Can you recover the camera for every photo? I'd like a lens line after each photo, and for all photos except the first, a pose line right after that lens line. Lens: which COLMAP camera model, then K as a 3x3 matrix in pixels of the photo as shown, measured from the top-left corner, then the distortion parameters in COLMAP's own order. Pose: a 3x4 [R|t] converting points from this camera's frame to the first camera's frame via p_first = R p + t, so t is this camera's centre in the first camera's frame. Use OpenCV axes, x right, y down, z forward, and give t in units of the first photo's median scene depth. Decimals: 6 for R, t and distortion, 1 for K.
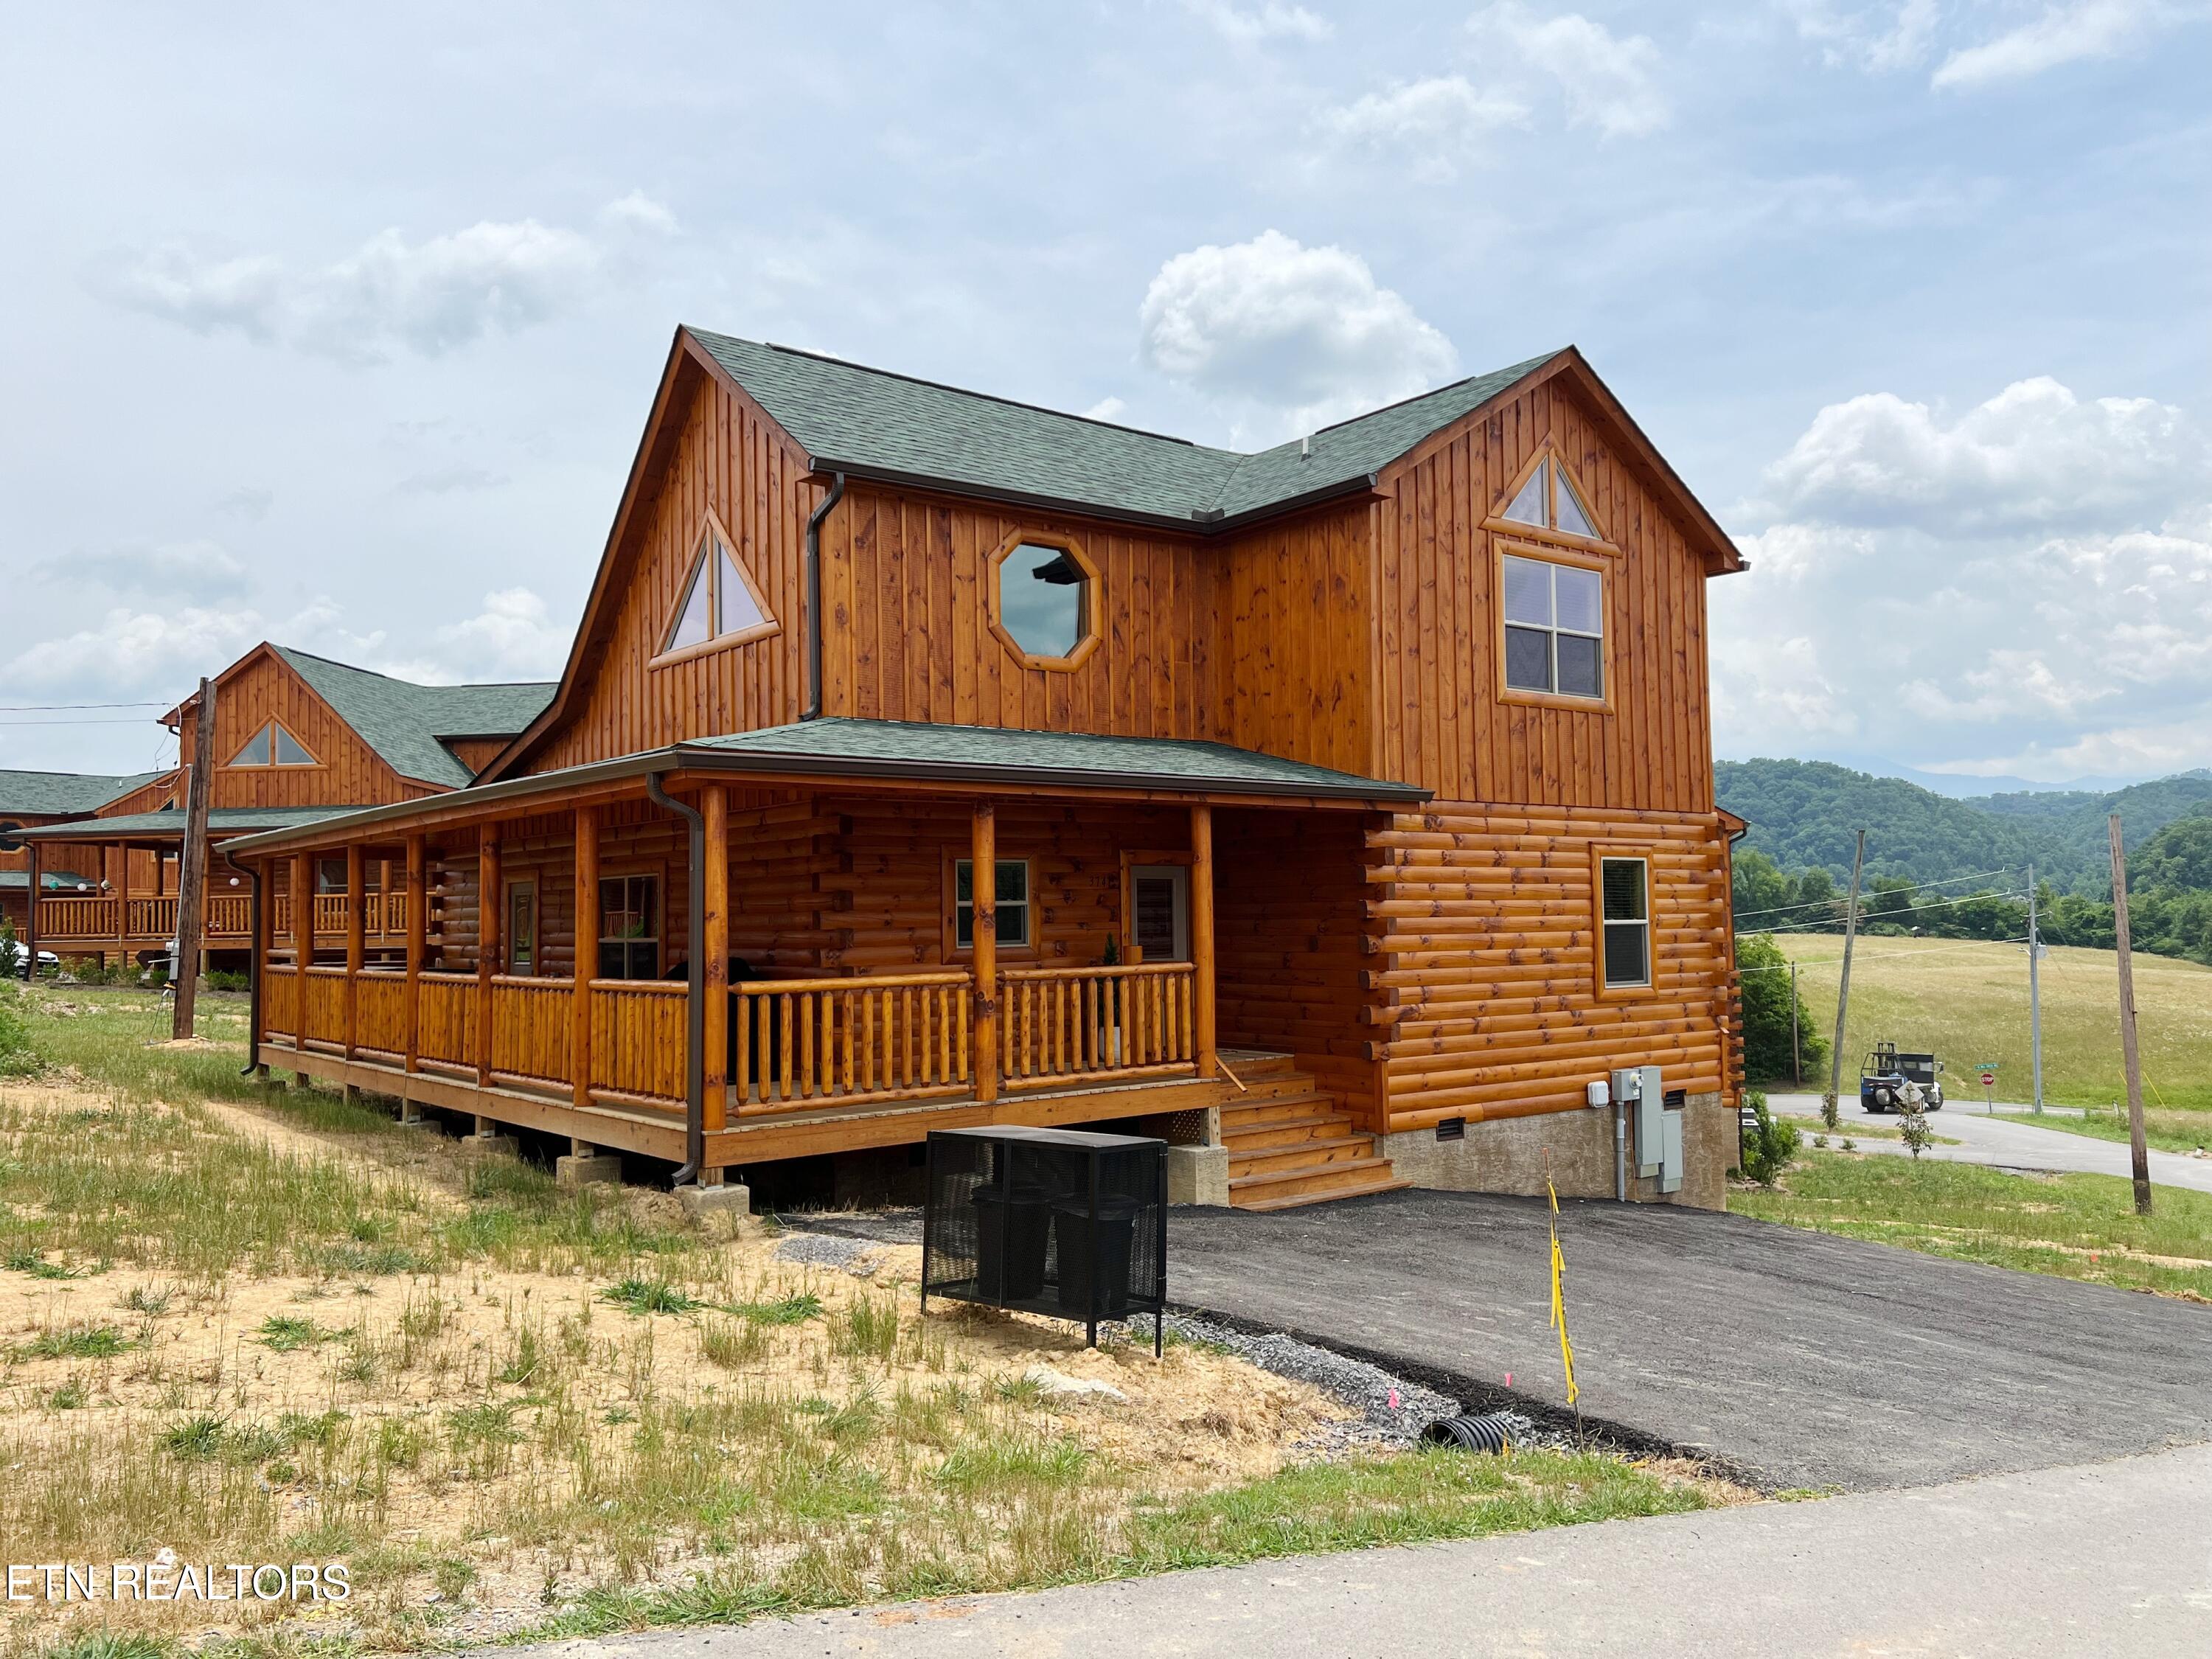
lens RADIAL K [[1691.1, 0, 1106.0], [0, 1691.1, 829.5], [0, 0, 1]] dist [0.073020, -0.116121]
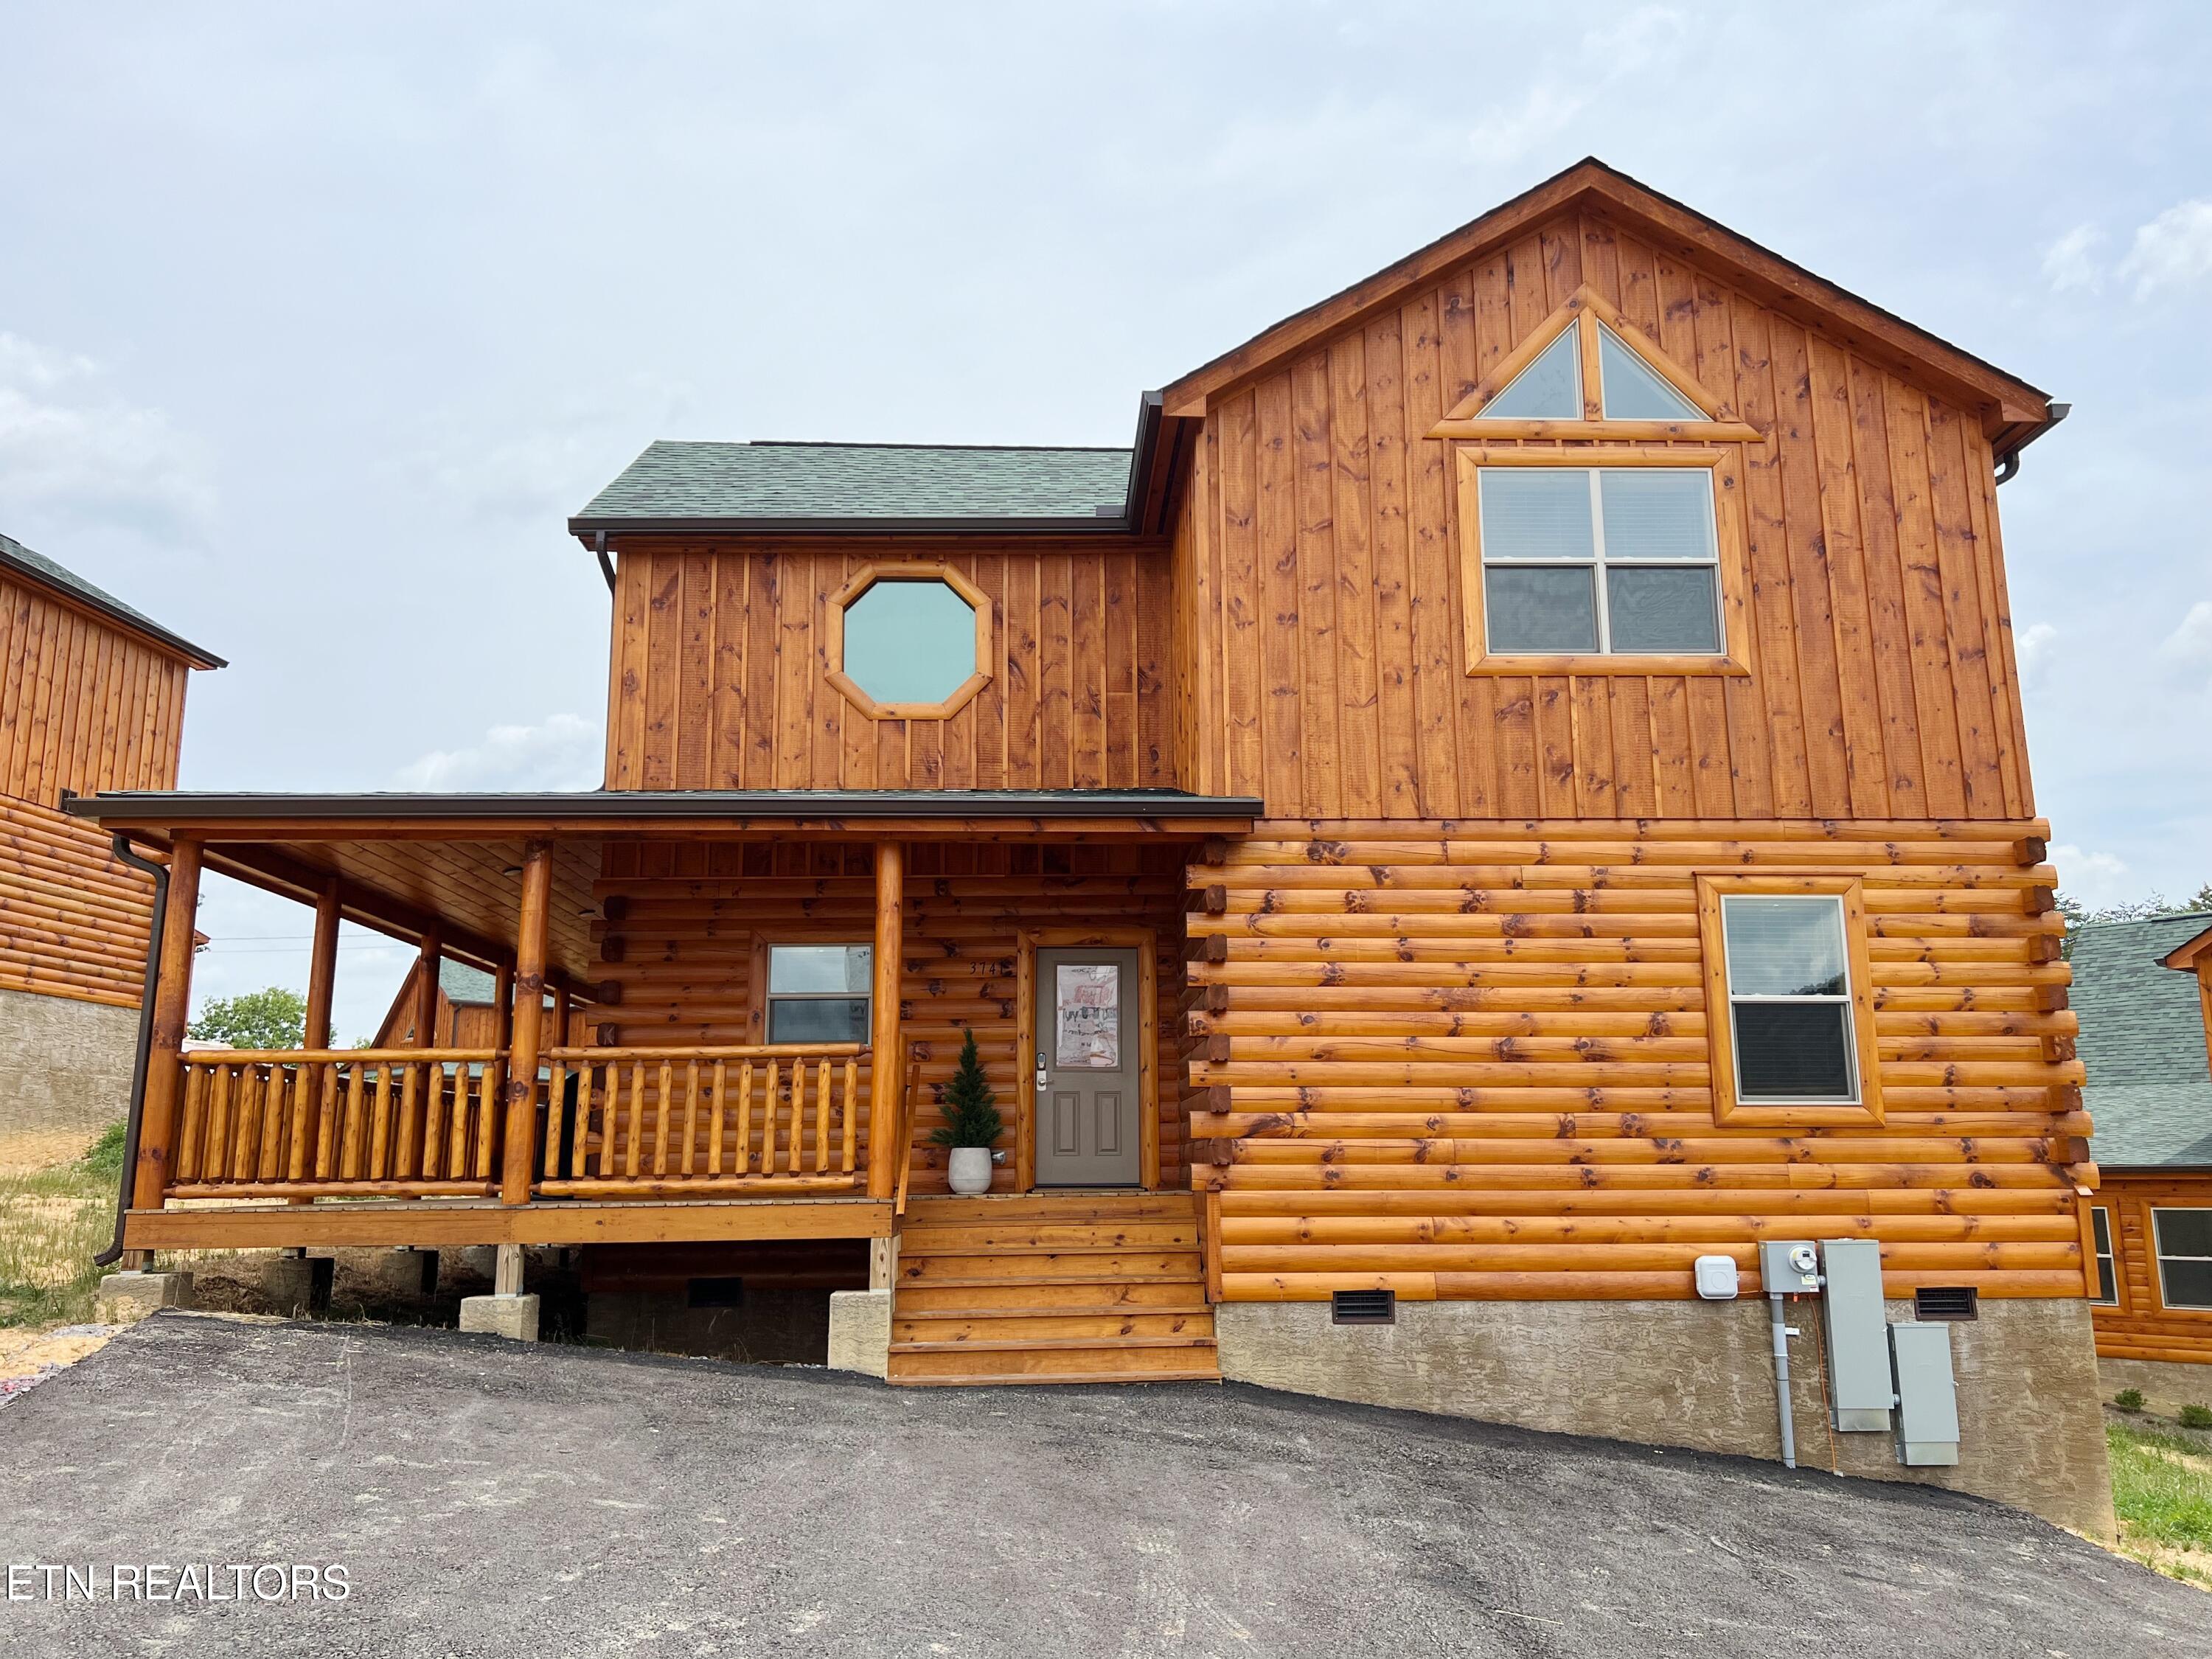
lens RADIAL K [[1691.1, 0, 1106.0], [0, 1691.1, 829.5], [0, 0, 1]] dist [0.073020, -0.116121]
pose [[0.801093, -0.111670, -0.588030, 0.513331], [0.026293, 0.988059, -0.151816, 0.087156], [0.597962, 0.106158, 0.794464, 0.379439]]
